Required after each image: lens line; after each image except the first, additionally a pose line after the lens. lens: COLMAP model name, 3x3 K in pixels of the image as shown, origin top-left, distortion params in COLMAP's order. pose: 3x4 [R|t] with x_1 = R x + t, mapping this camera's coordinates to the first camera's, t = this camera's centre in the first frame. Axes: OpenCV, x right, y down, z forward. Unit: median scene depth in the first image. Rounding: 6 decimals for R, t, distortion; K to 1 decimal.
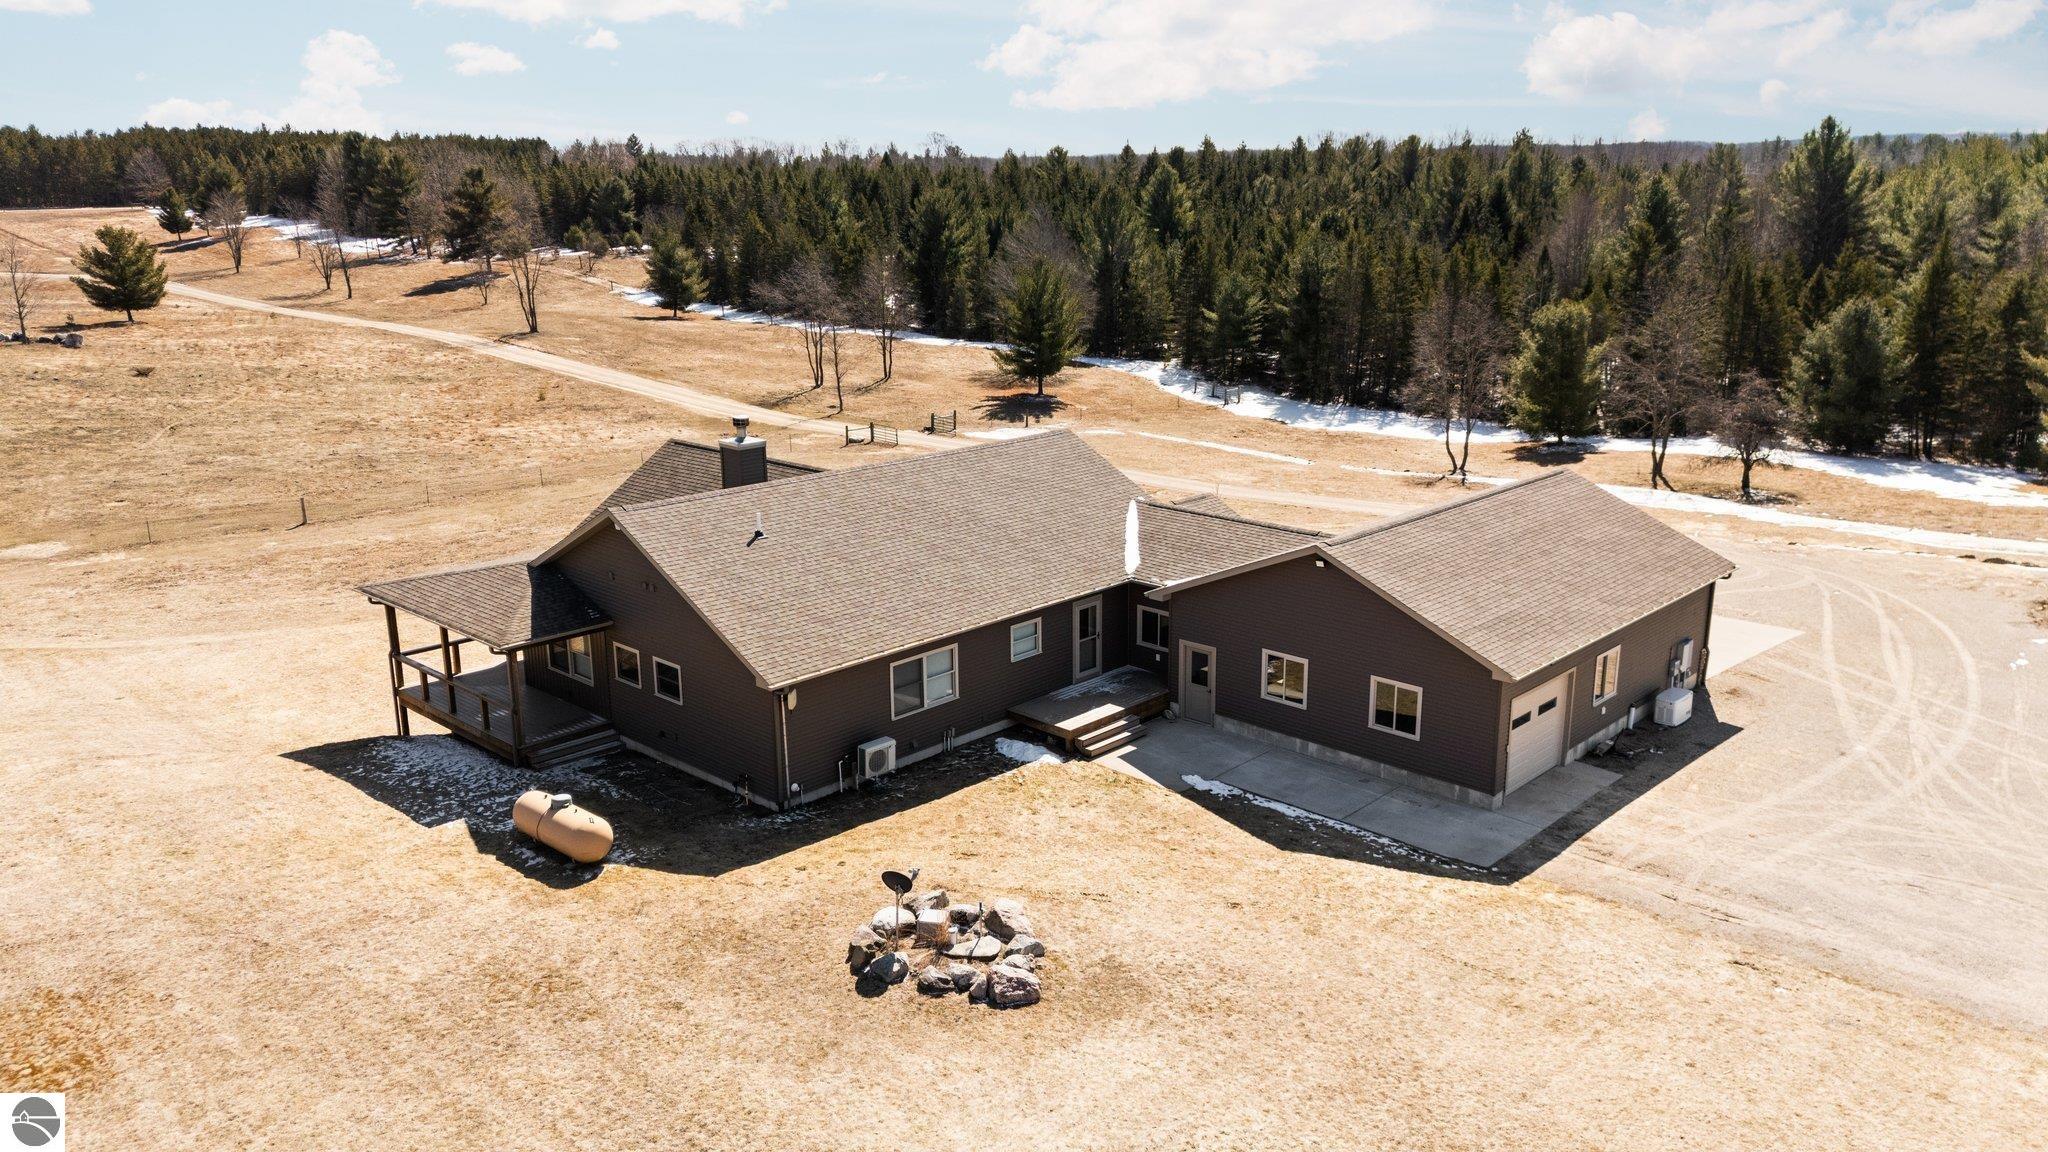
lens RADIAL K [[1508.0, 0, 1047.7], [0, 1508.0, 572.8], [0, 0, 1]] dist [0.039345, -0.006043]
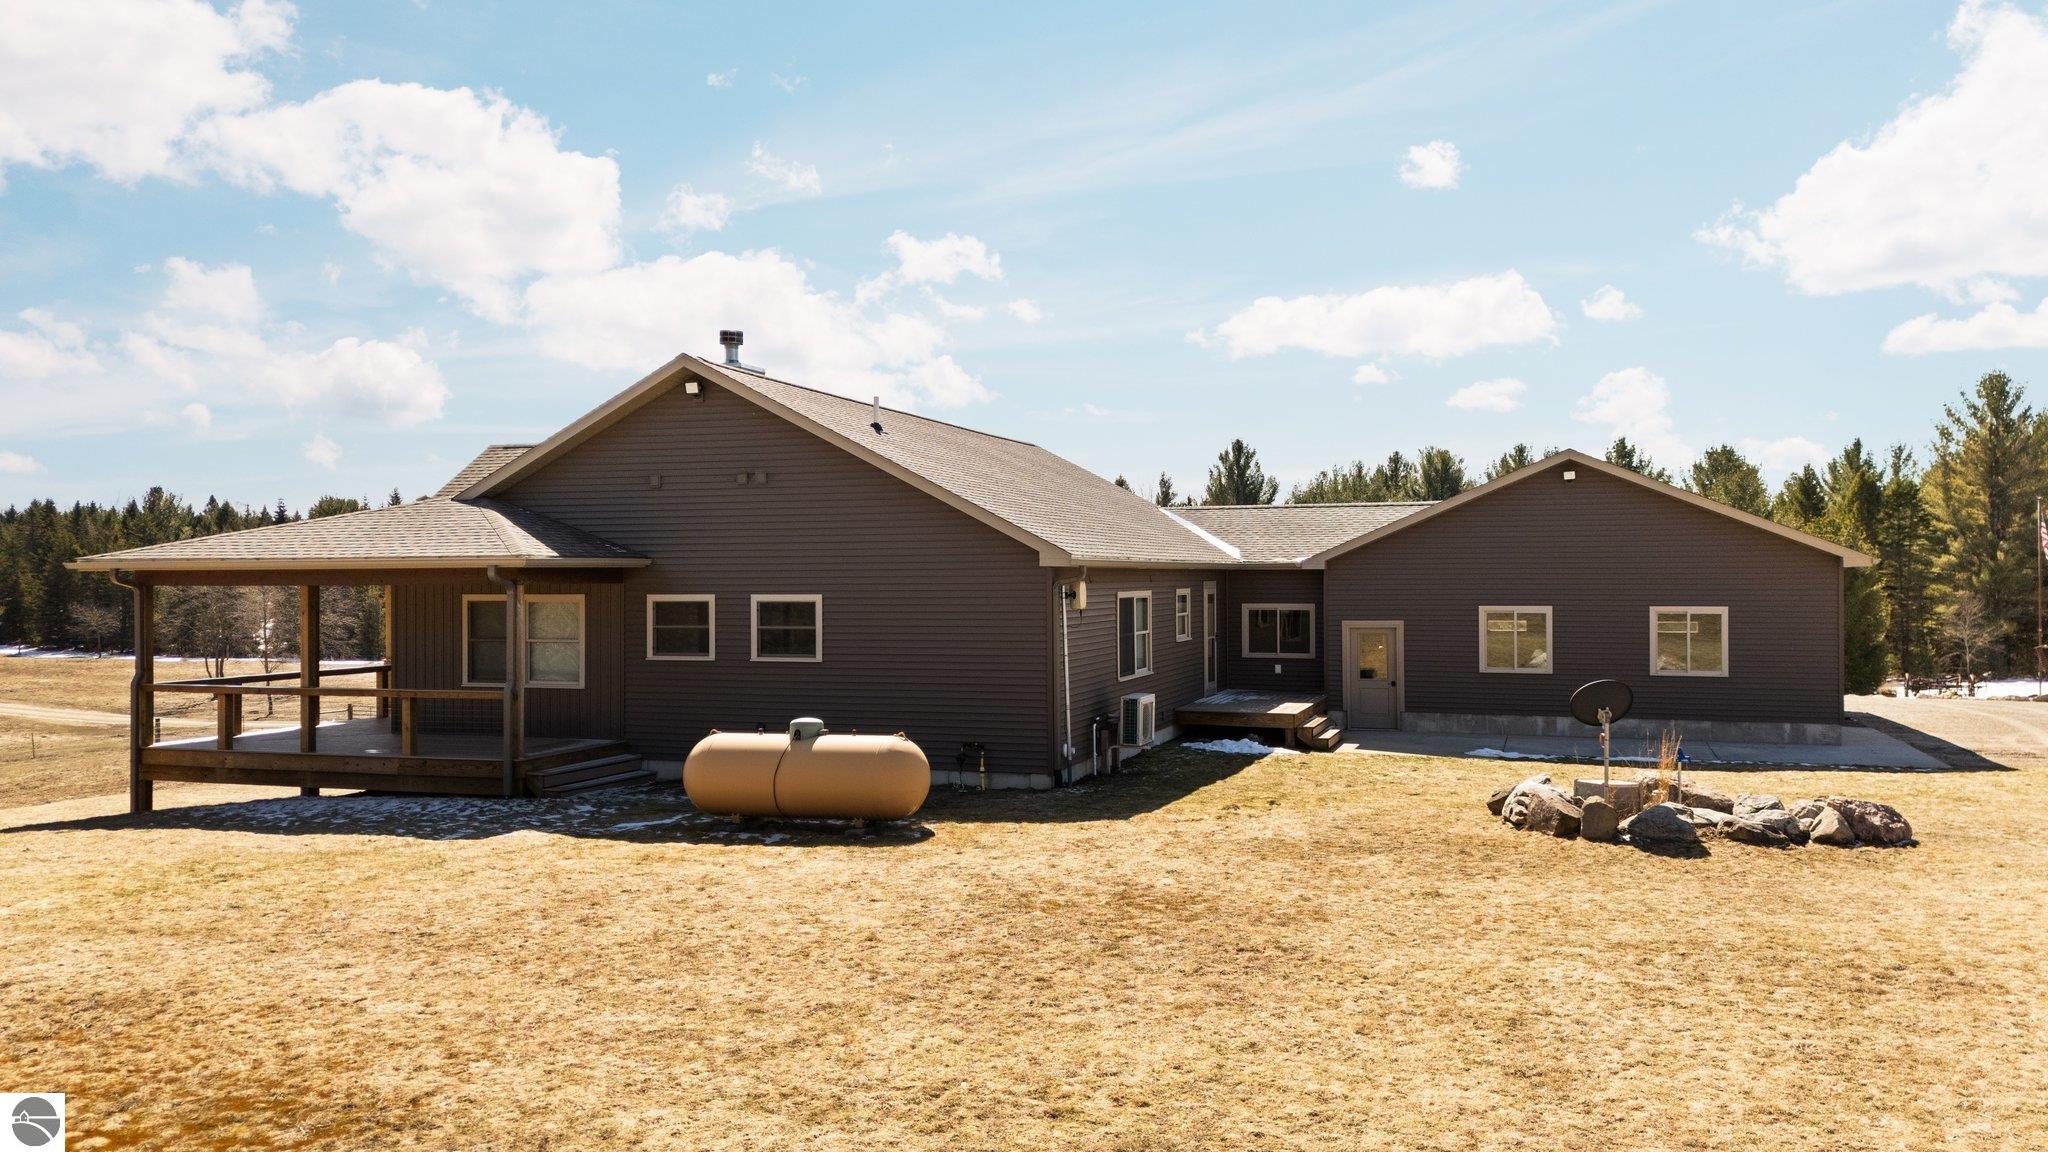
lens RADIAL K [[1508.0, 0, 1047.7], [0, 1508.0, 572.8], [0, 0, 1]] dist [0.039345, -0.006043]
pose [[0.905624, 0.000800, 0.424081, -0.410702], [0.109131, 0.965881, -0.234872, 0.202235], [-0.409799, 0.258986, 0.874637, 0.419852]]
